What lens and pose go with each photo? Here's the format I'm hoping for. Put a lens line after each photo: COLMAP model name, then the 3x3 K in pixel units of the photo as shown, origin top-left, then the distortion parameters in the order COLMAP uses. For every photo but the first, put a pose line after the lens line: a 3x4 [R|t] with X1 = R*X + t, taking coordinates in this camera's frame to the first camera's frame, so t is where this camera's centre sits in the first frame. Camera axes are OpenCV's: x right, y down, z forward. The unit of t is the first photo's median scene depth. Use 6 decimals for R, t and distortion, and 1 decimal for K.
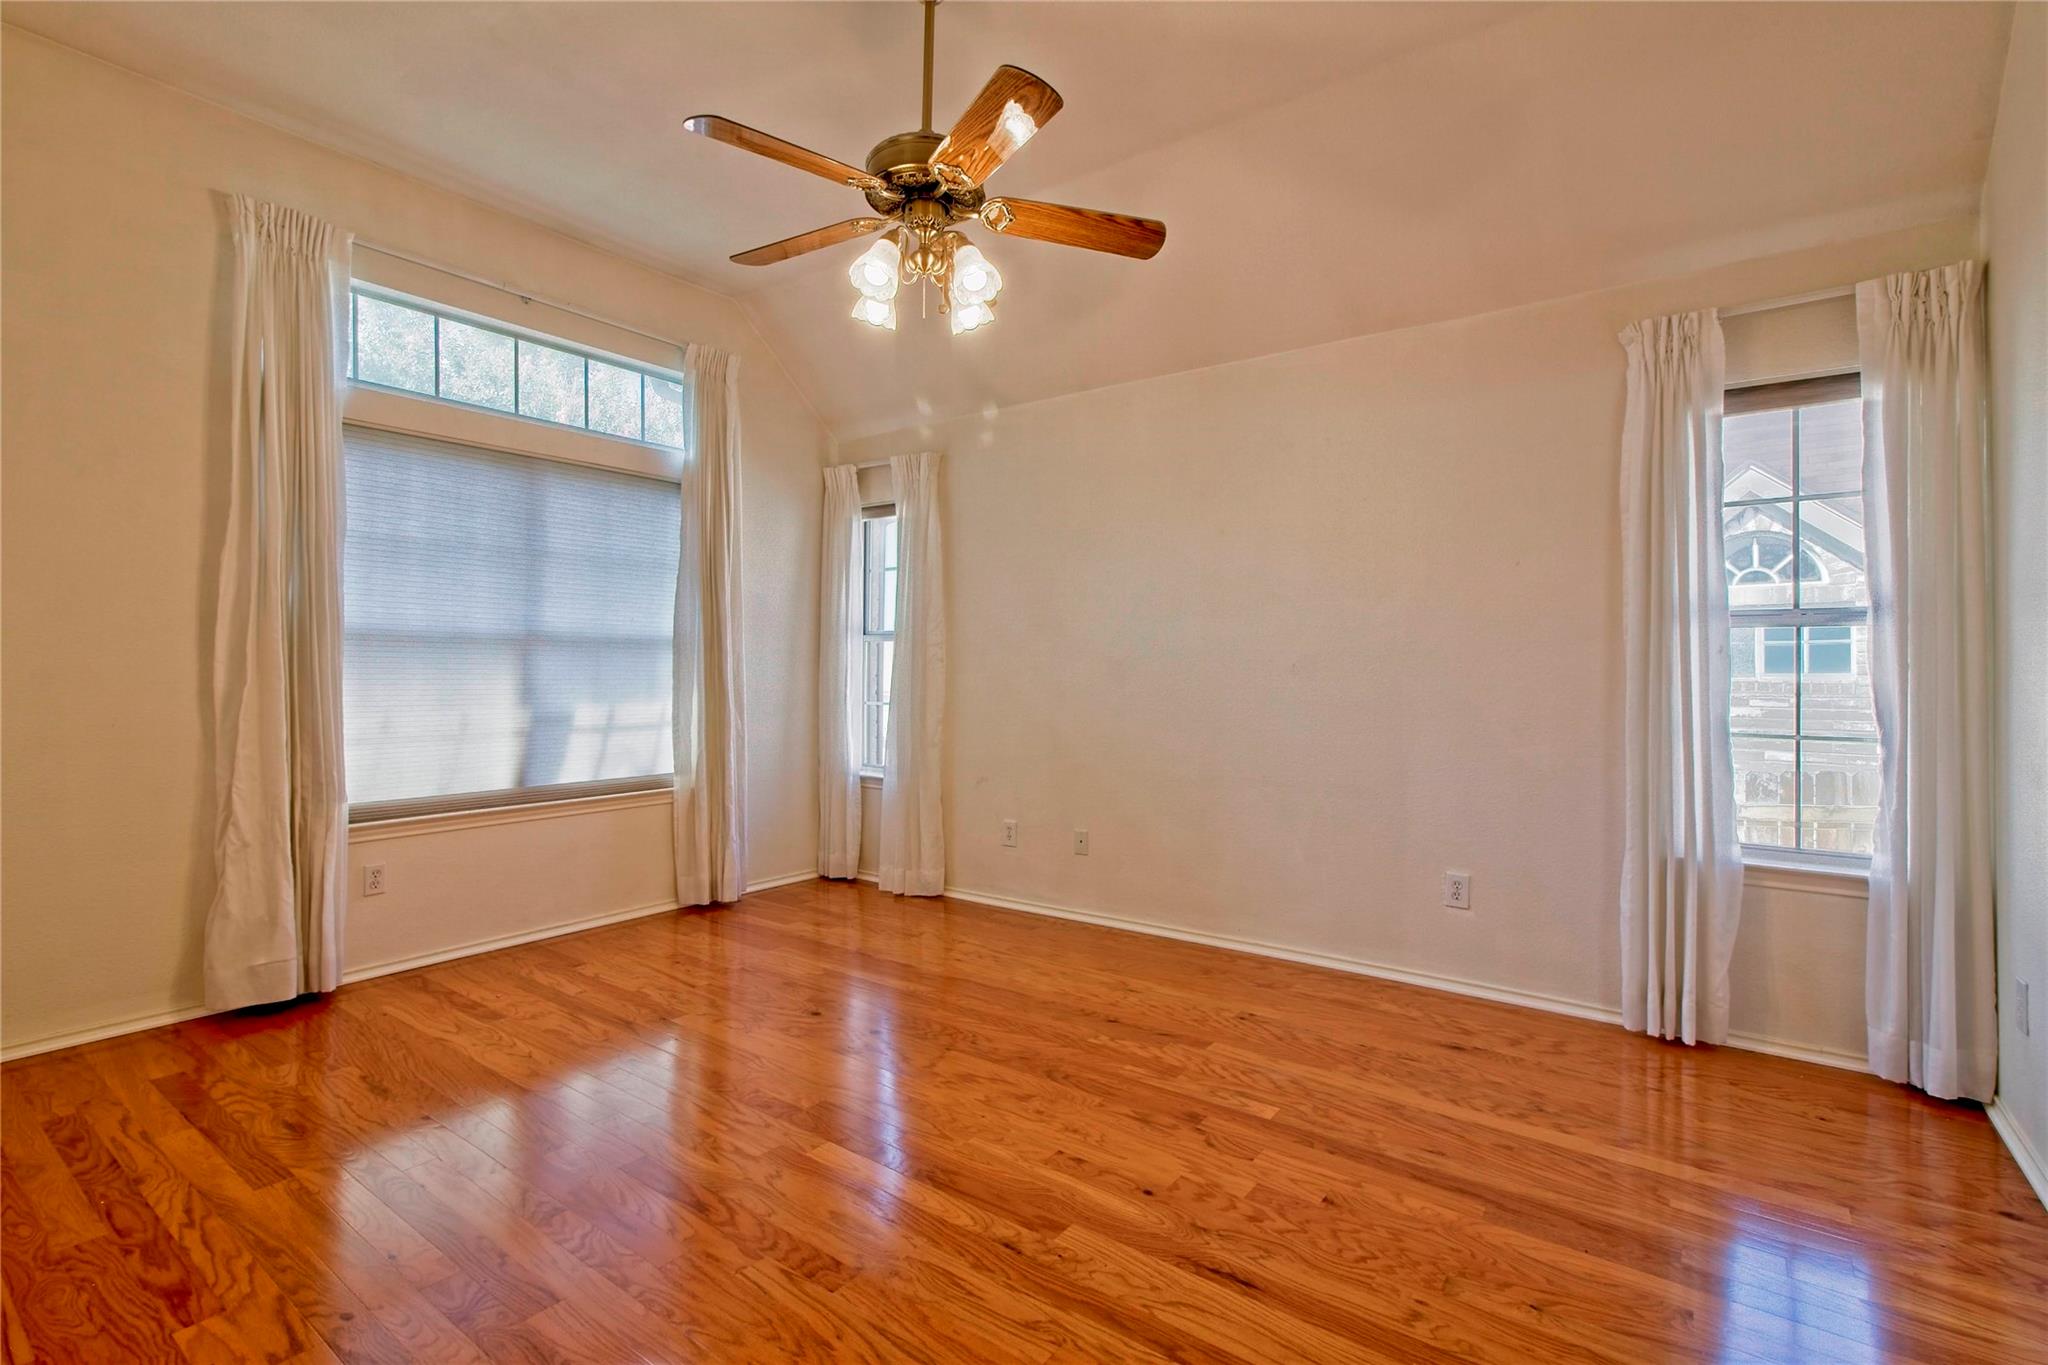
lens RADIAL K [[944.6, 0, 1020.6], [0, 944.6, 678.0], [0, 0, 1]] dist [-0.008887, 0.005974]
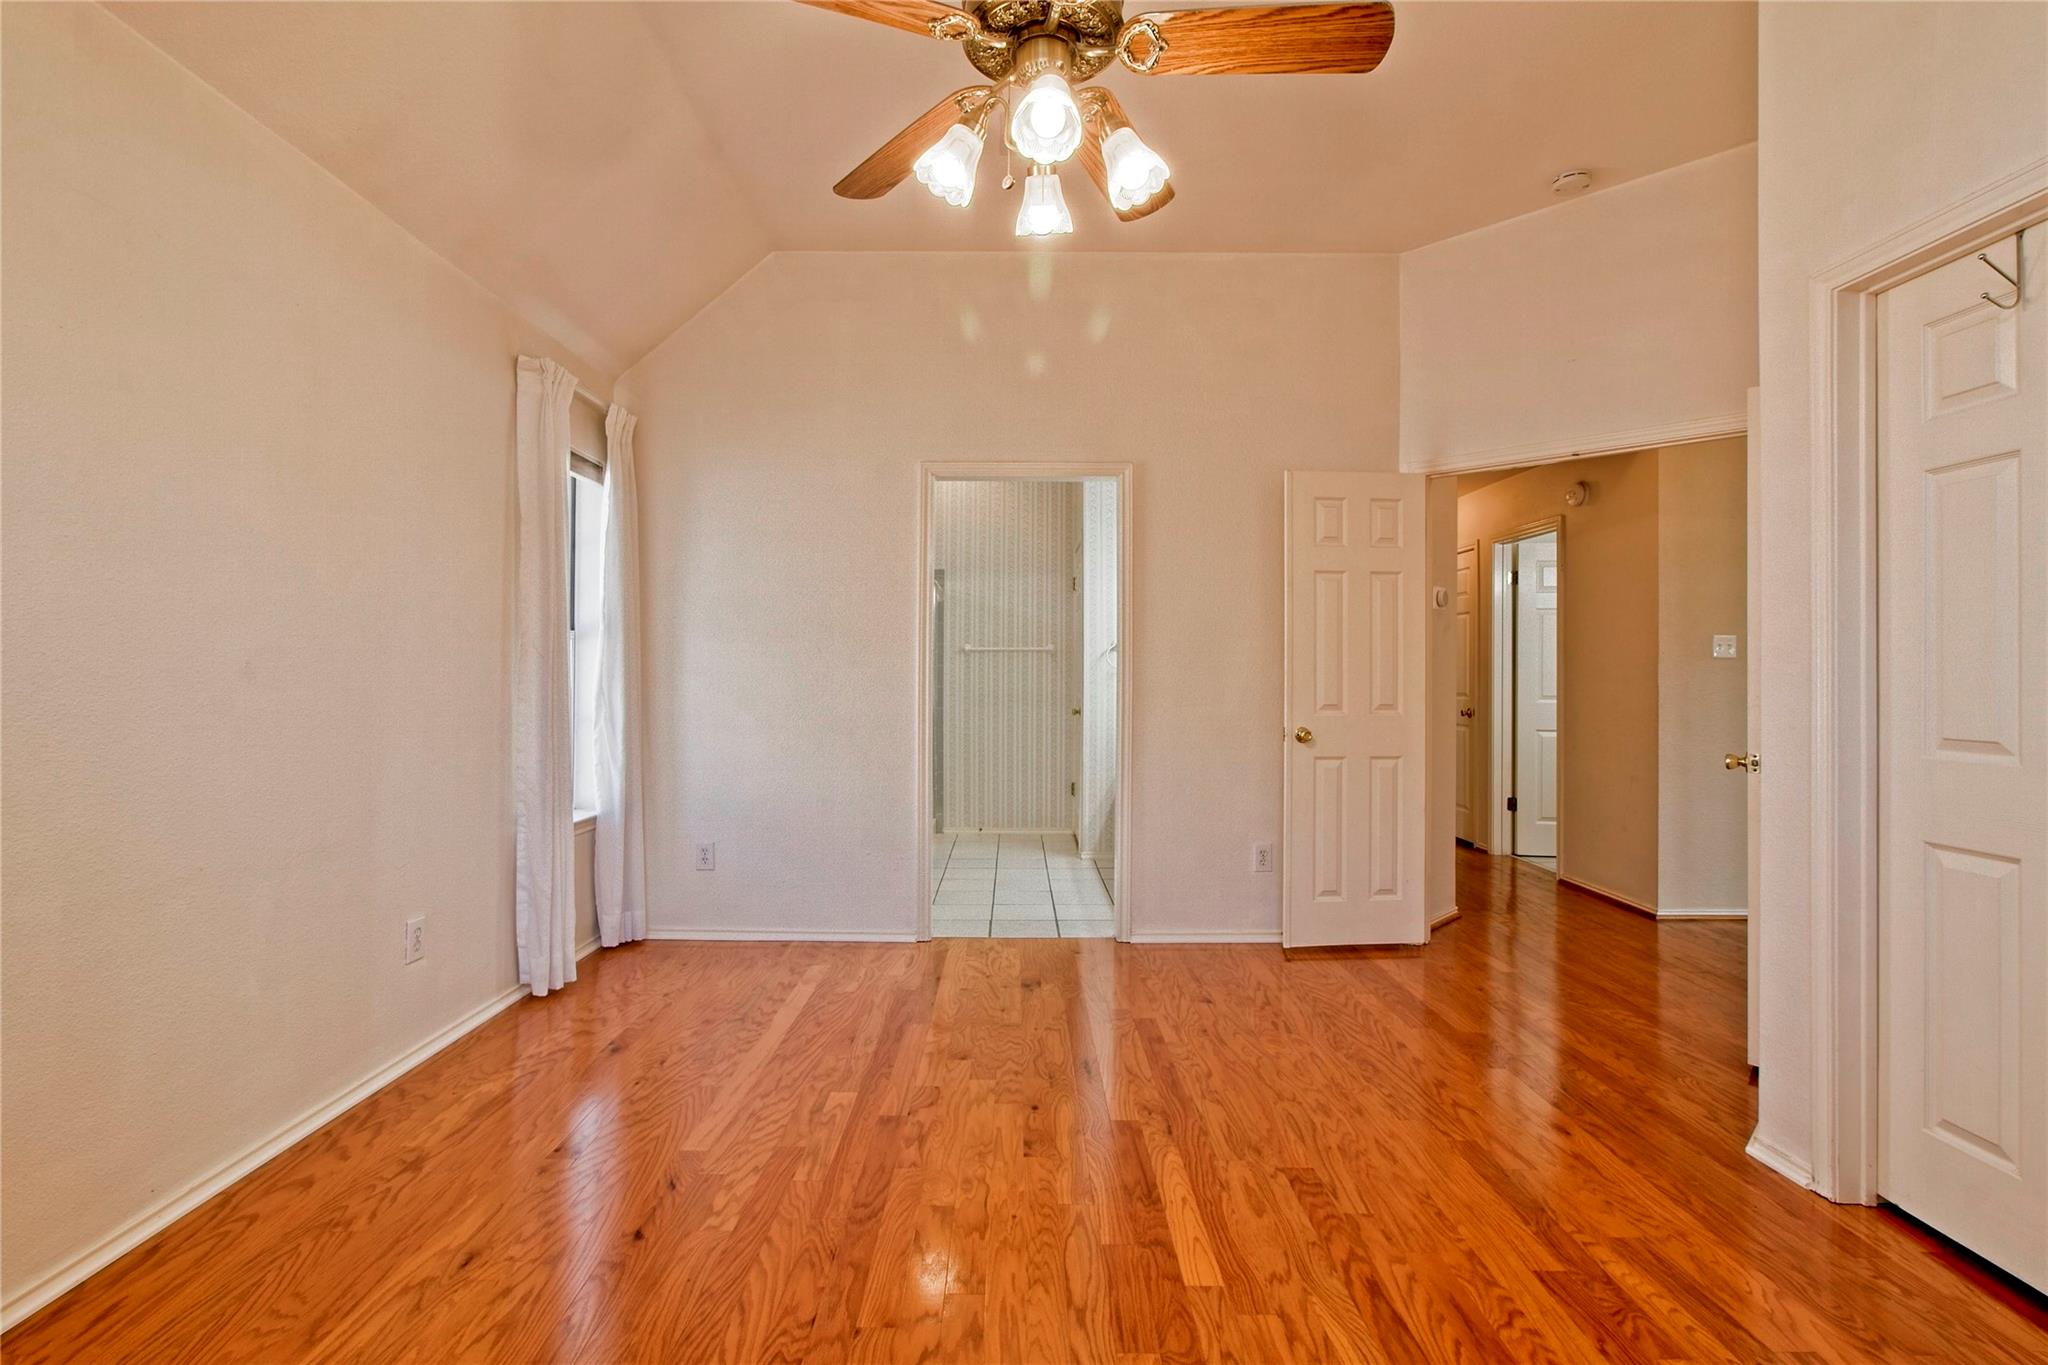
lens RADIAL K [[944.6, 0, 1018.5], [0, 944.6, 673.9], [0, 0, 1]] dist [-0.008887, 0.005974]
pose [[-0.598242, -0.007176, 0.801283, -0.804509], [-0.002835, 0.999973, 0.006838, -0.019322], [-0.801310, 0.001819, -0.598246, 1.711053]]
